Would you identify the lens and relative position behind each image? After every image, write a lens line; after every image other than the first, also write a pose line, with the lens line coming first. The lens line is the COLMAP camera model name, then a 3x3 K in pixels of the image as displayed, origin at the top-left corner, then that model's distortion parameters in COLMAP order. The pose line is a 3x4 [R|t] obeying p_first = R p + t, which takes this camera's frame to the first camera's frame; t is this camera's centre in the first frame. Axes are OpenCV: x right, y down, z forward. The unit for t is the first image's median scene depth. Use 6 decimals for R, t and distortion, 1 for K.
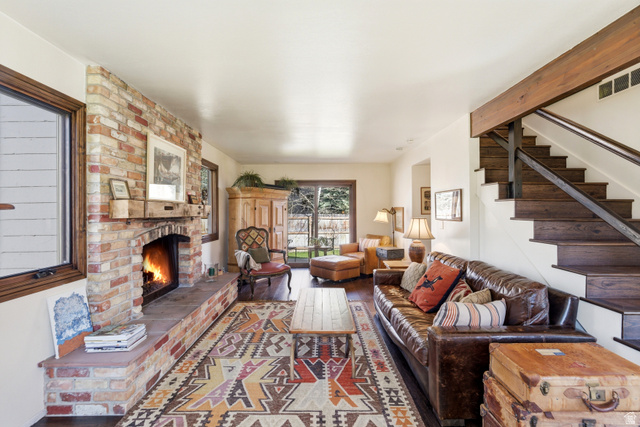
lens RADIAL K [[286.8, 0, 320.2], [0, 286.8, 212.5], [0, 0, 1]] dist [-0.002883, -0.000238]
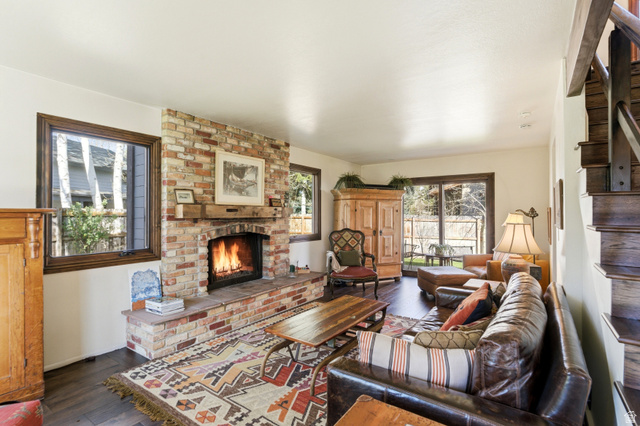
lens RADIAL K [[304.3, 0, 321.1], [0, 304.3, 213.1], [0, 0, 1]] dist [-0.002743, -0.000431]
pose [[0.821223, 0.002292, -0.570603, 0.569113], [-0.003928, 0.999991, -0.001635, -0.003369], [0.570594, 0.003584, 0.821224, 0.179190]]
